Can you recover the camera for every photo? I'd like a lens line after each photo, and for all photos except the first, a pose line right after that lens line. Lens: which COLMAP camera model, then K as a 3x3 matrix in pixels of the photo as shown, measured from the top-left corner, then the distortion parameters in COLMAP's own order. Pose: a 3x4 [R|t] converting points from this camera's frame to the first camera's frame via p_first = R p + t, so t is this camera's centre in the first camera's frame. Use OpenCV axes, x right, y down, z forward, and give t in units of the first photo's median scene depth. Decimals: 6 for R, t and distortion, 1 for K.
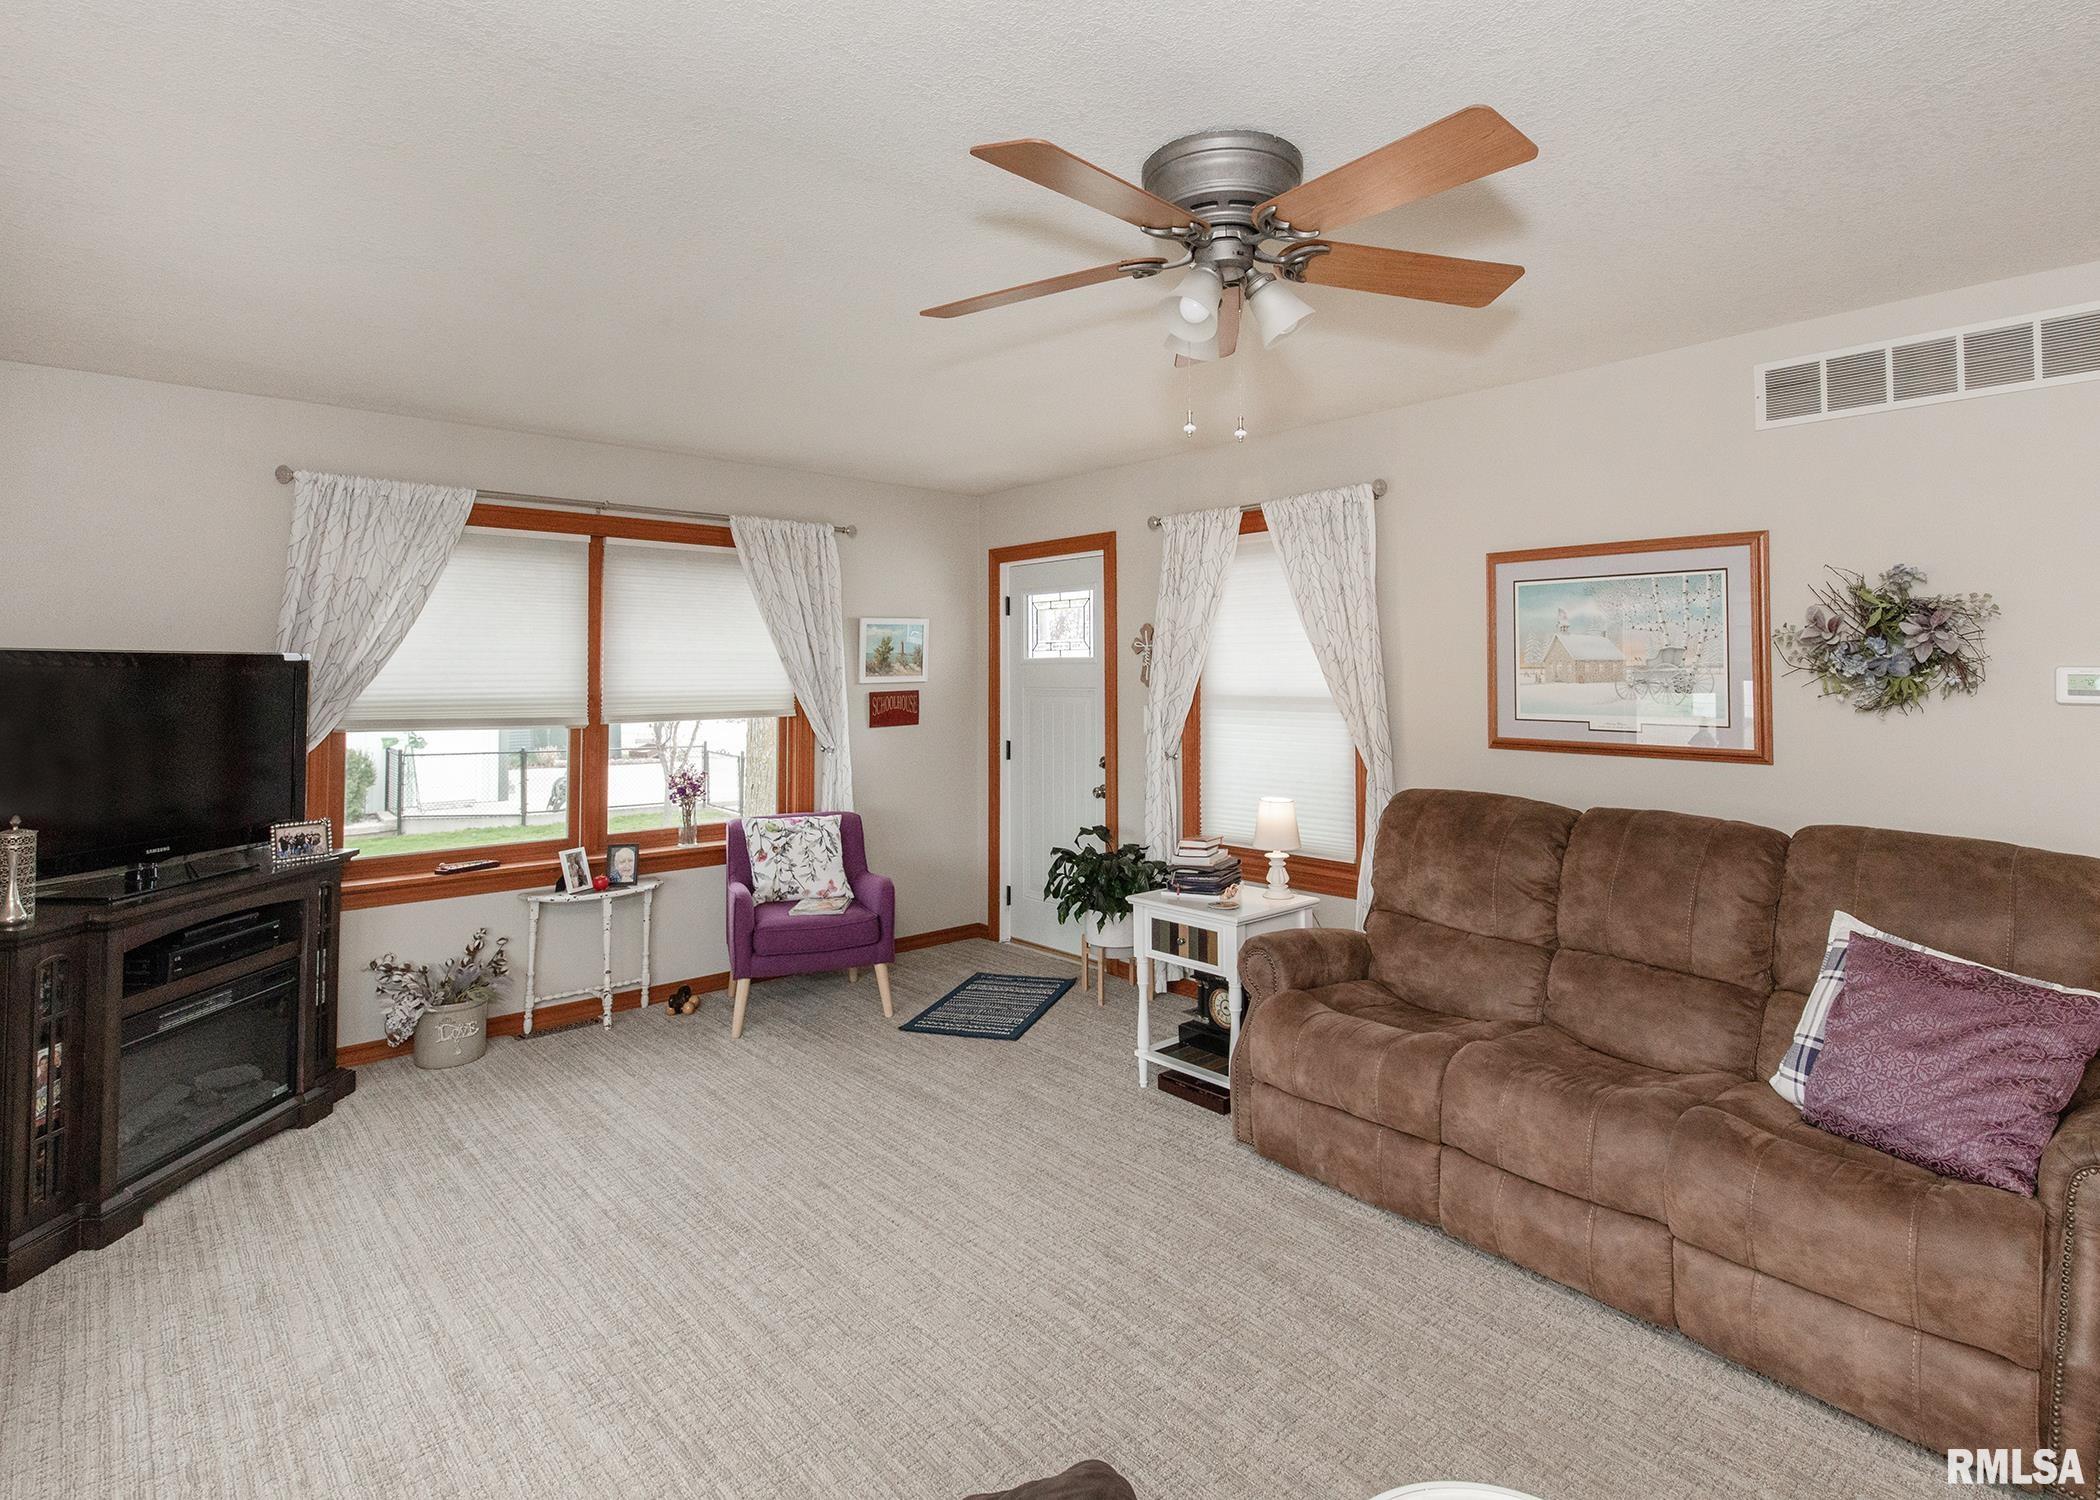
lens RADIAL K [[1044.9, 0, 1049.9], [0, 1044.9, 634.2], [0, 0, 1]] dist [0.013590, -0.010175]
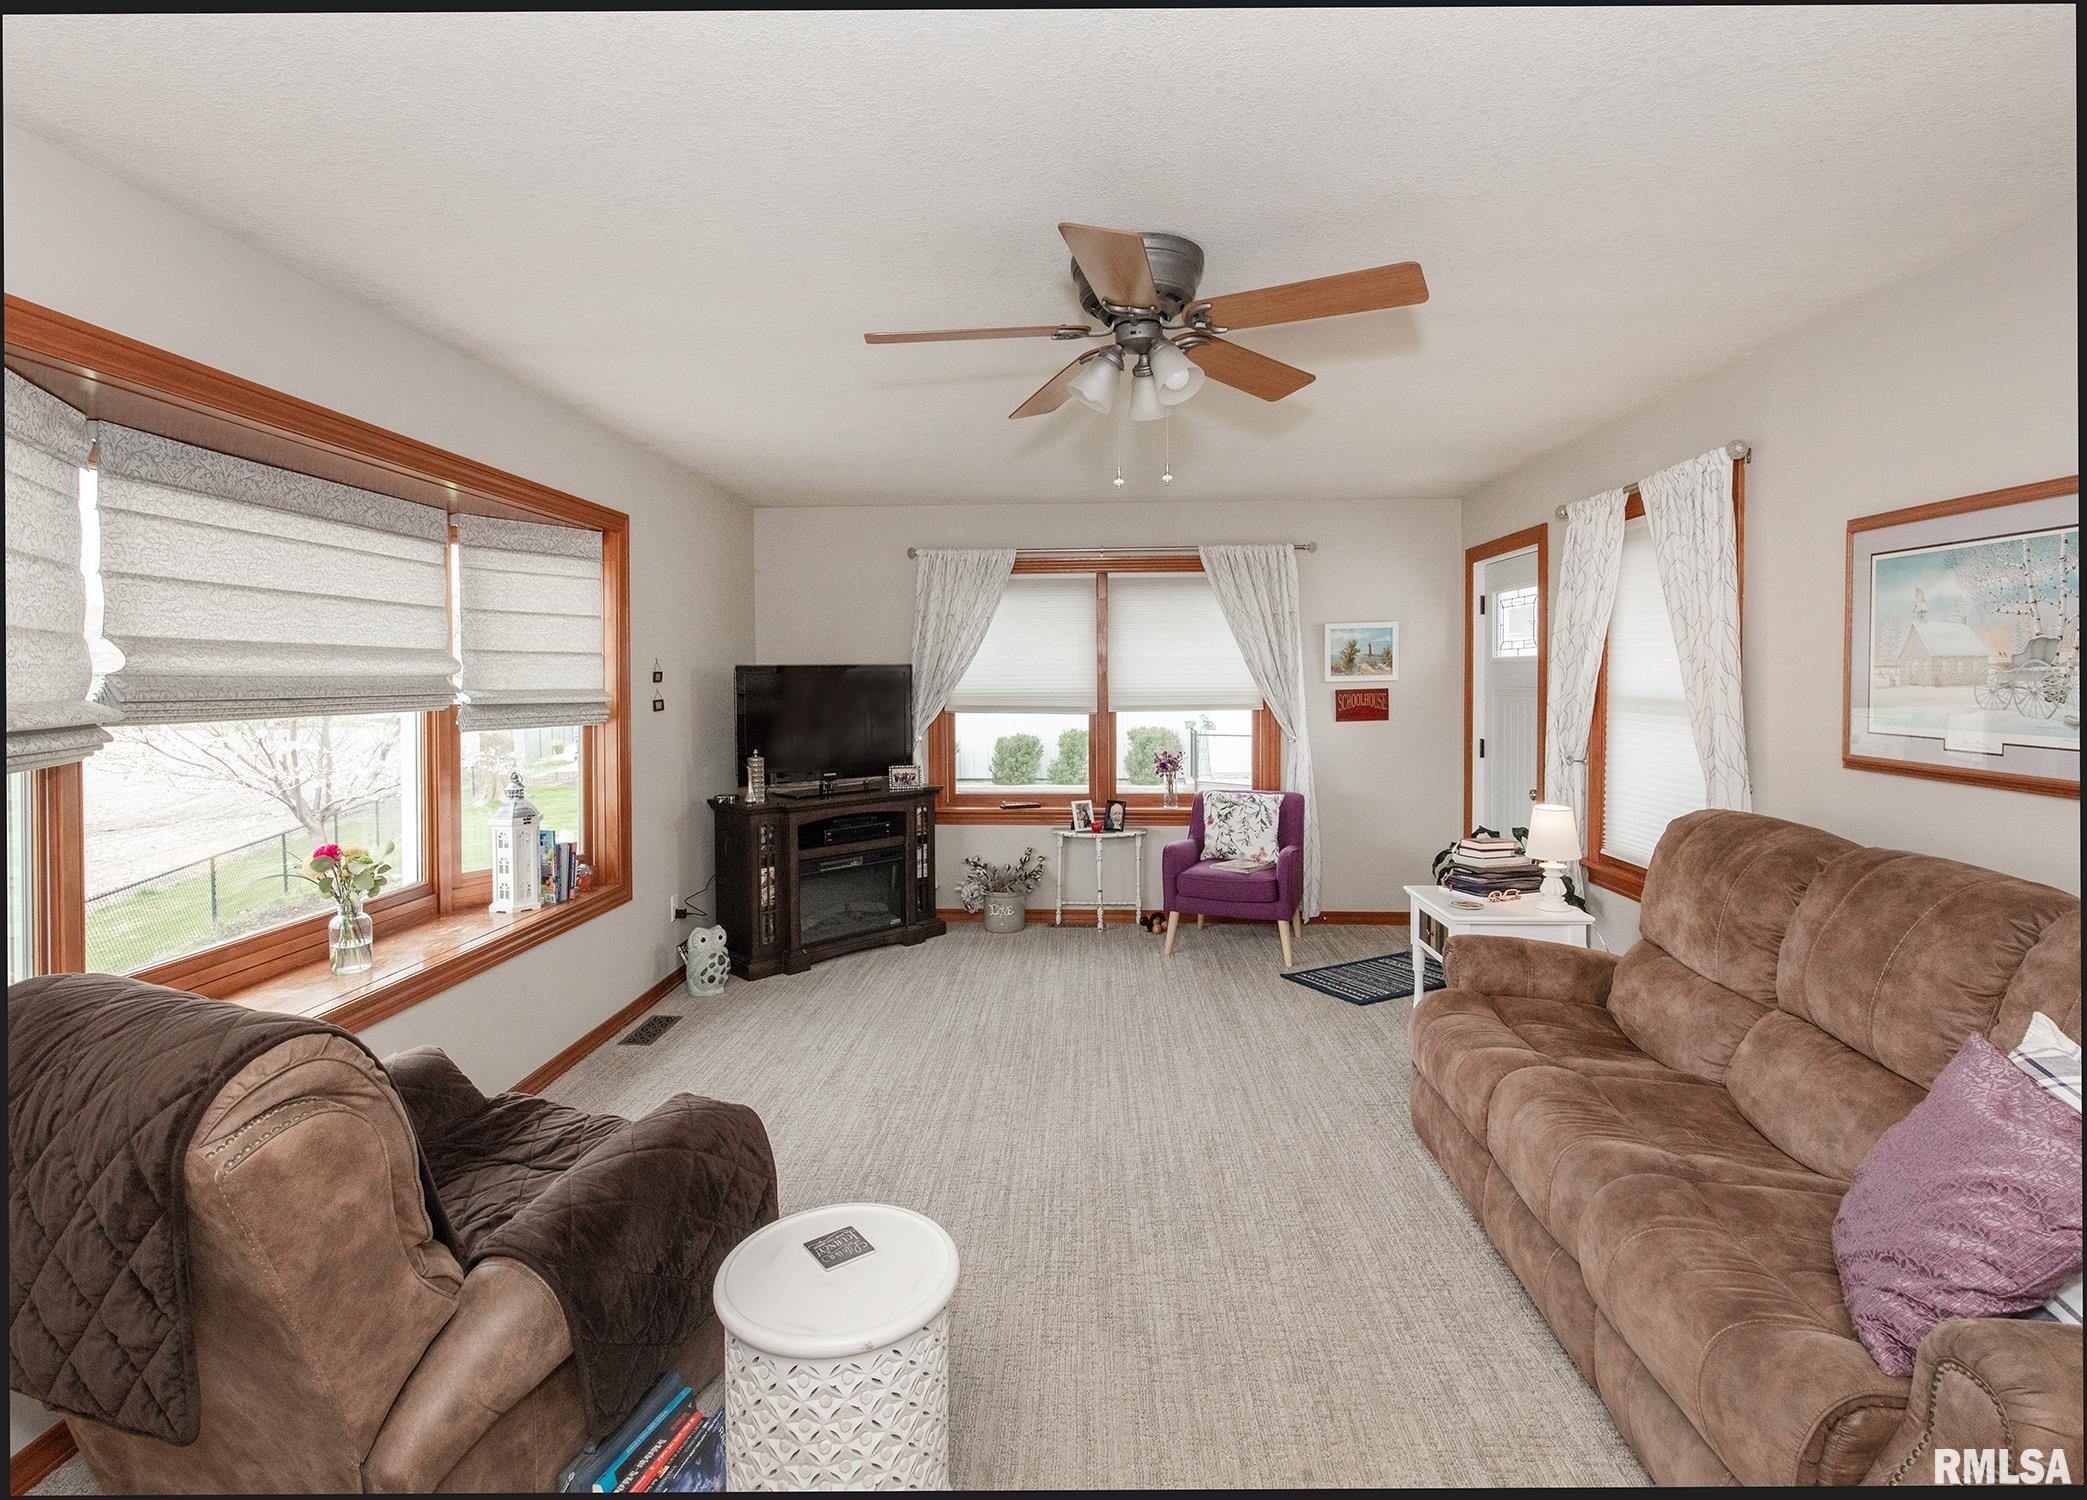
lens RADIAL K [[980.1, 0, 1047.2], [0, 980.1, 692.4], [0, 0, 1]] dist [0.001609, -0.000066]
pose [[0.717440, 0.010231, -0.696545, 0.433886], [0.032705, 0.998295, 0.048350, -0.003276], [0.695852, -0.057469, 0.715882, 0.045052]]
